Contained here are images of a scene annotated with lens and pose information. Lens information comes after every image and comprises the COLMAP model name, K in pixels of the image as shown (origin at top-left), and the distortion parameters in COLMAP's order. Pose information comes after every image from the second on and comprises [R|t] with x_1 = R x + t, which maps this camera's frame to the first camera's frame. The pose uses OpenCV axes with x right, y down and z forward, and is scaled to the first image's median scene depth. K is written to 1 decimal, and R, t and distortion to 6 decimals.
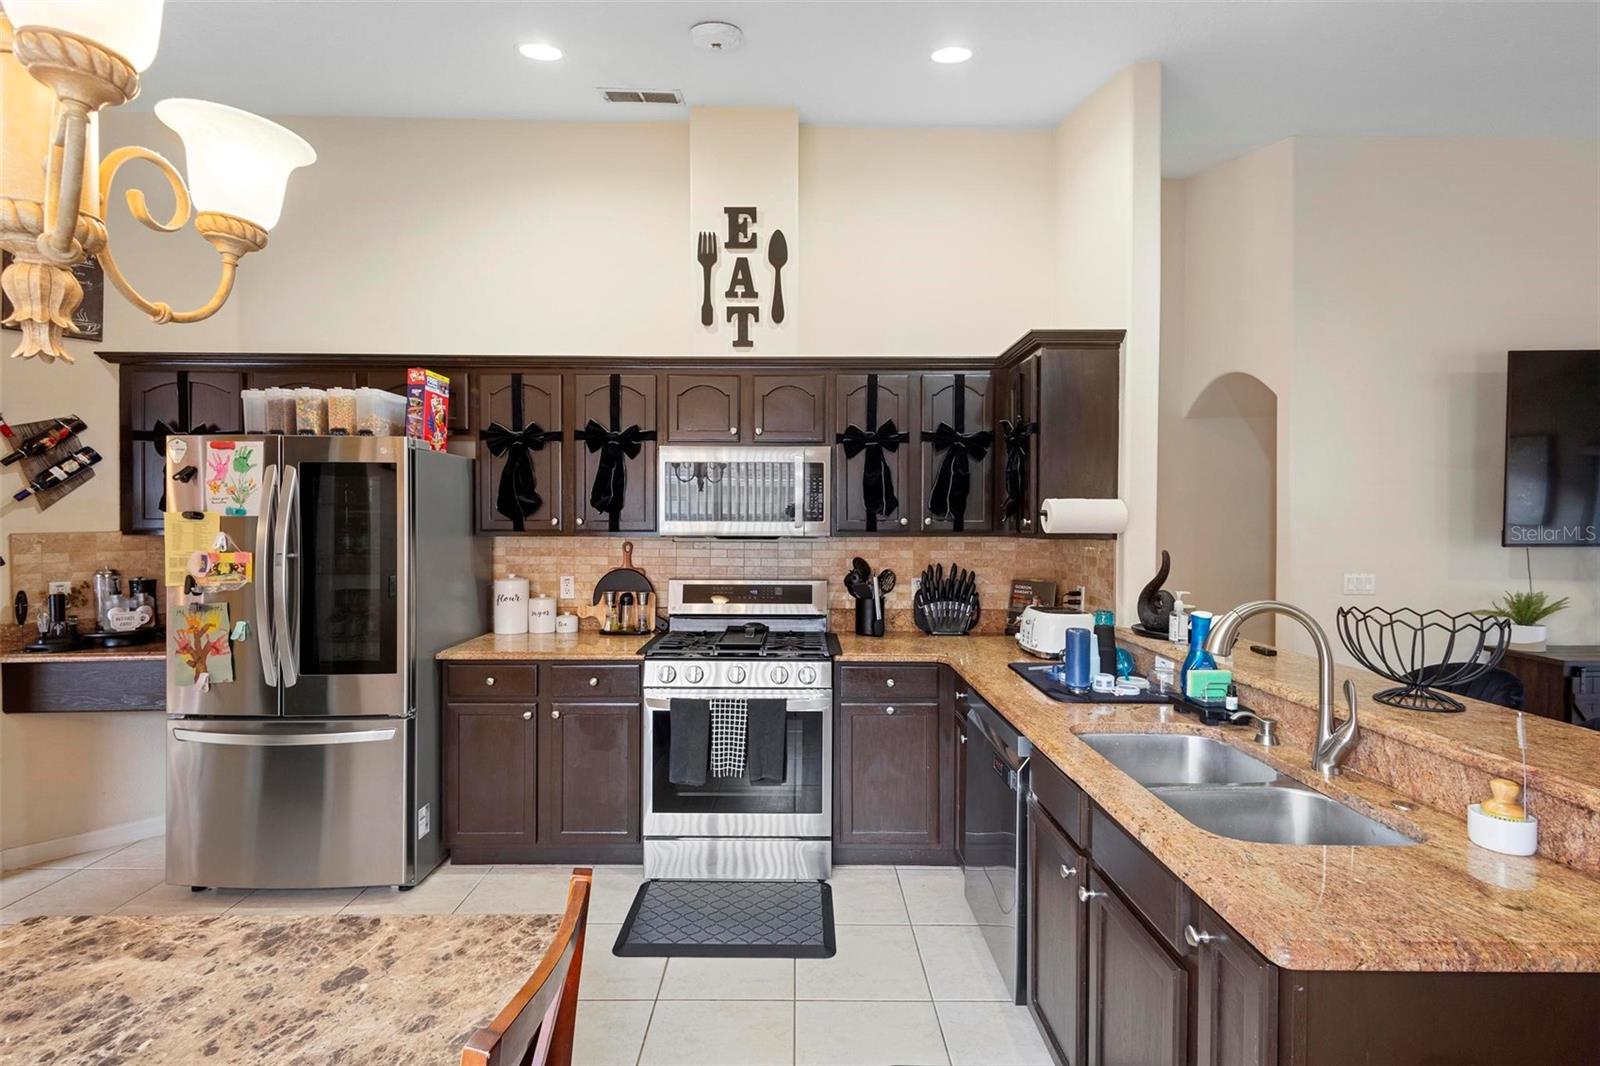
lens RADIAL K [[734.2, 0, 793.7], [0, 734.2, 529.0], [0, 0, 1]] dist [0.007905, -0.001160]
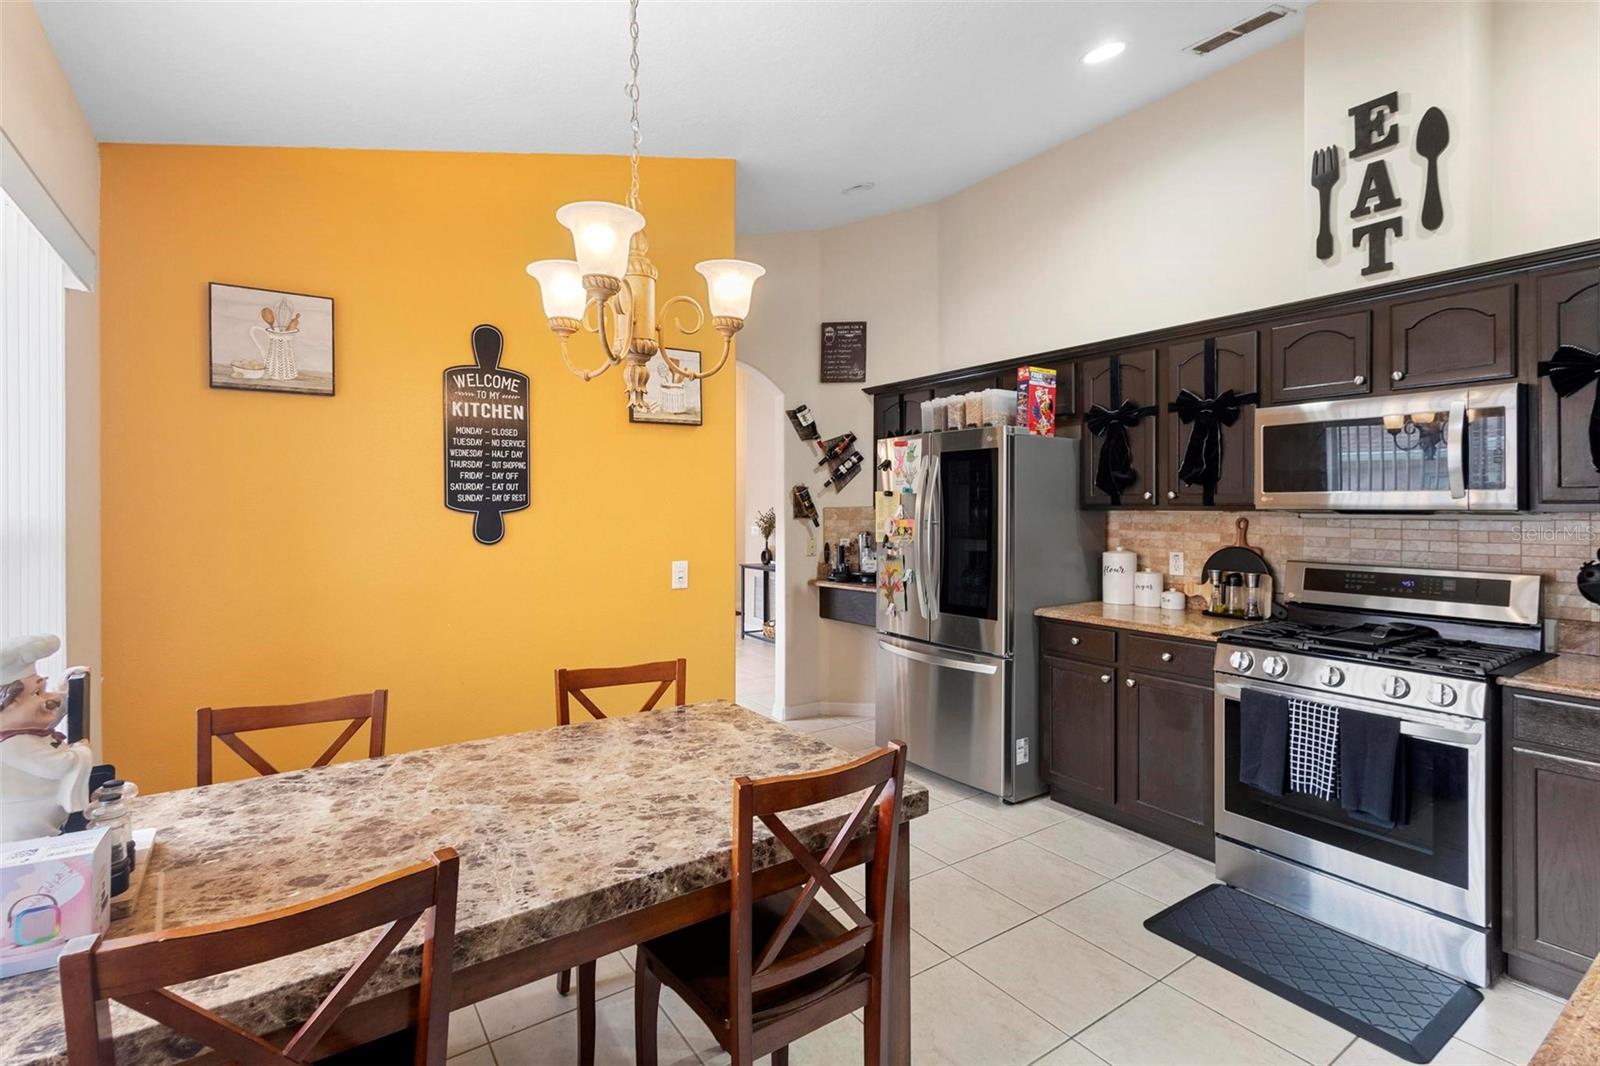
lens RADIAL K [[739.2, 0, 806.1], [0, 739.2, 507.2], [0, 0, 1]] dist [0.007550, -0.000271]
pose [[0.571185, -0.002269, -0.820818, 0.242185], [-0.008742, 0.999923, -0.008847, 0.019221], [0.820775, 0.012228, 0.571121, 0.034152]]
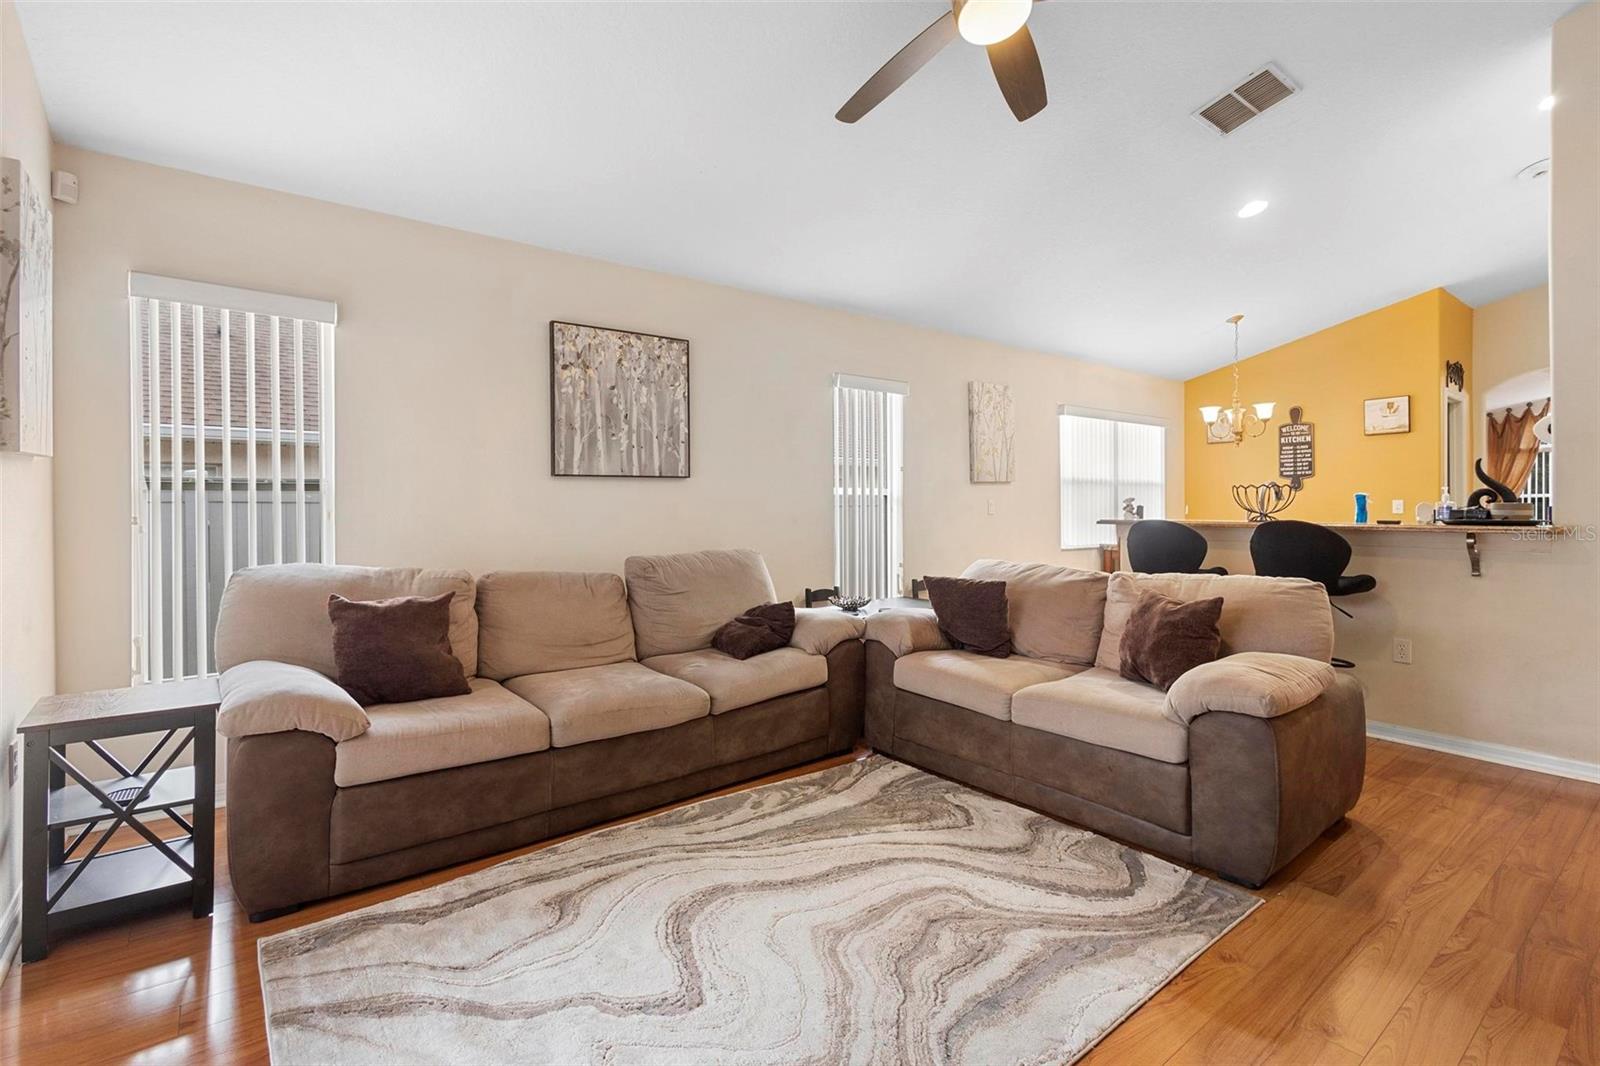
lens RADIAL K [[742.7, 0, 797.8], [0, 742.7, 505.8], [0, 0, 1]] dist [0.008905, -0.005768]
pose [[-0.792977, 0.000616, -0.609251, 1.799854], [-0.007794, 0.999907, 0.011156, 0.086198], [0.609201, 0.013595, -0.792899, 1.031818]]
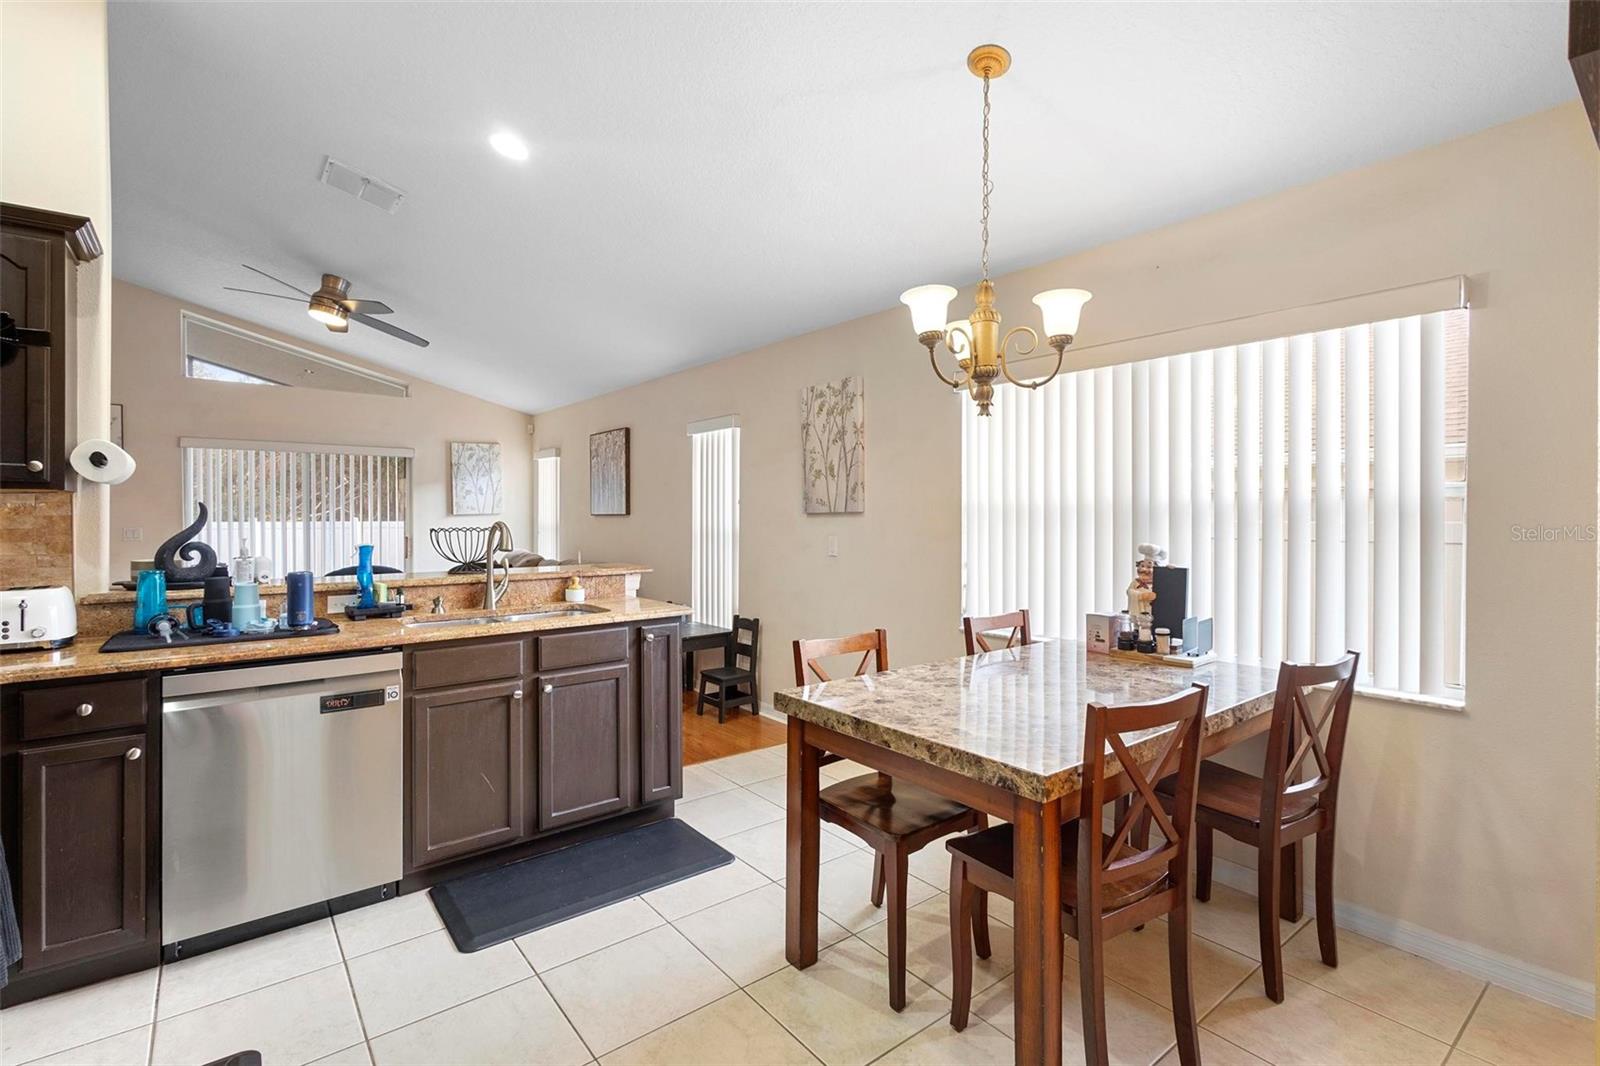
lens RADIAL K [[742.7, 0, 799.8], [0, 742.7, 516.7], [0, 0, 1]] dist [0.014305, -0.000352]
pose [[-0.616220, -0.008329, 0.787530, -0.654680], [0.007434, 0.999838, 0.016391, 0.030324], [-0.787539, 0.015955, -0.616059, 0.773557]]
